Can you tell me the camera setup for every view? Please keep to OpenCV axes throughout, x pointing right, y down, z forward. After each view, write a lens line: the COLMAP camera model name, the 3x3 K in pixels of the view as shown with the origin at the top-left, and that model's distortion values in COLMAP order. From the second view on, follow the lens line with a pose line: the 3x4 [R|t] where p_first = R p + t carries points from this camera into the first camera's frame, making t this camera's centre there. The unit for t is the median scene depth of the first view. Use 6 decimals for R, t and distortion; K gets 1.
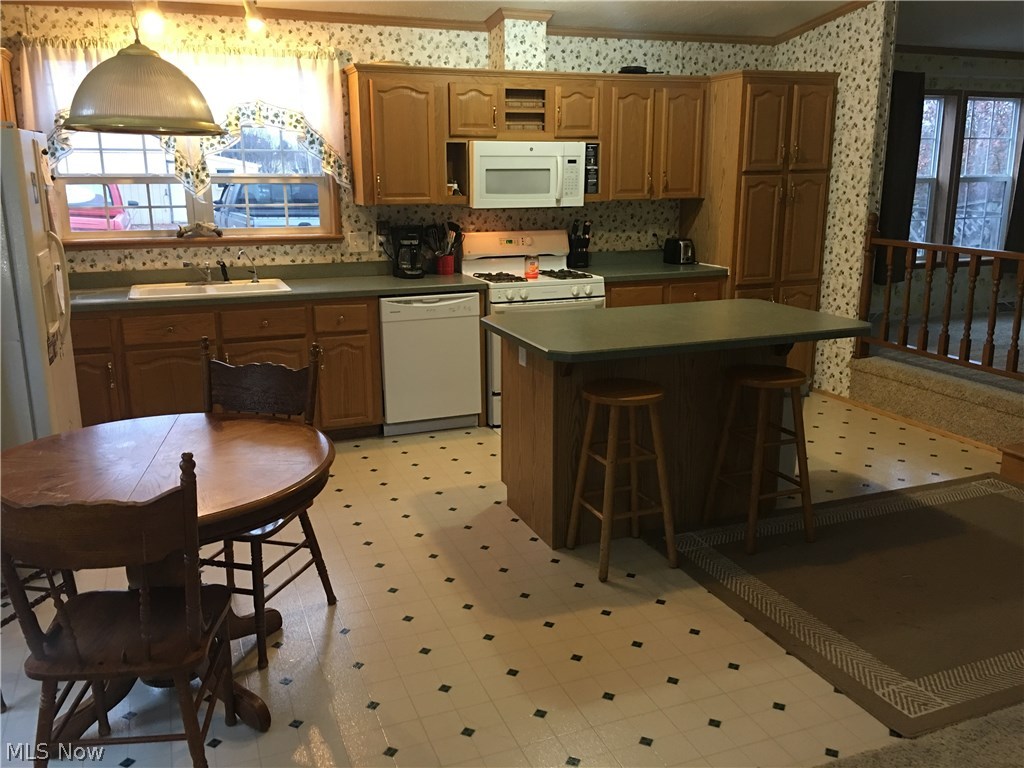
lens RADIAL K [[875.5, 0, 512.0], [0, 875.5, 384.0], [0, 0, 1]] dist [0.088102, -0.103303]
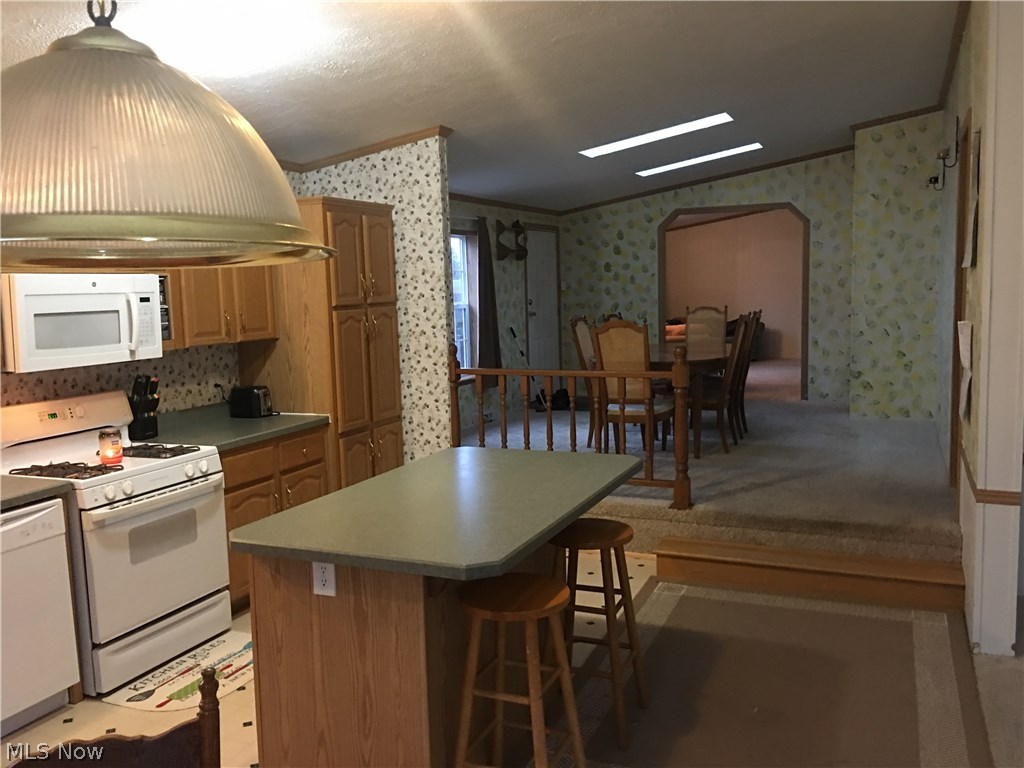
lens RADIAL K [[875.5, 0, 512.0], [0, 875.5, 384.0], [0, 0, 1]] dist [0.088102, -0.103303]
pose [[0.706949, -0.097156, 0.700560, -0.231066], [0.196838, 0.978413, -0.062944, -0.072498], [-0.679322, 0.182395, 0.710812, 0.262346]]
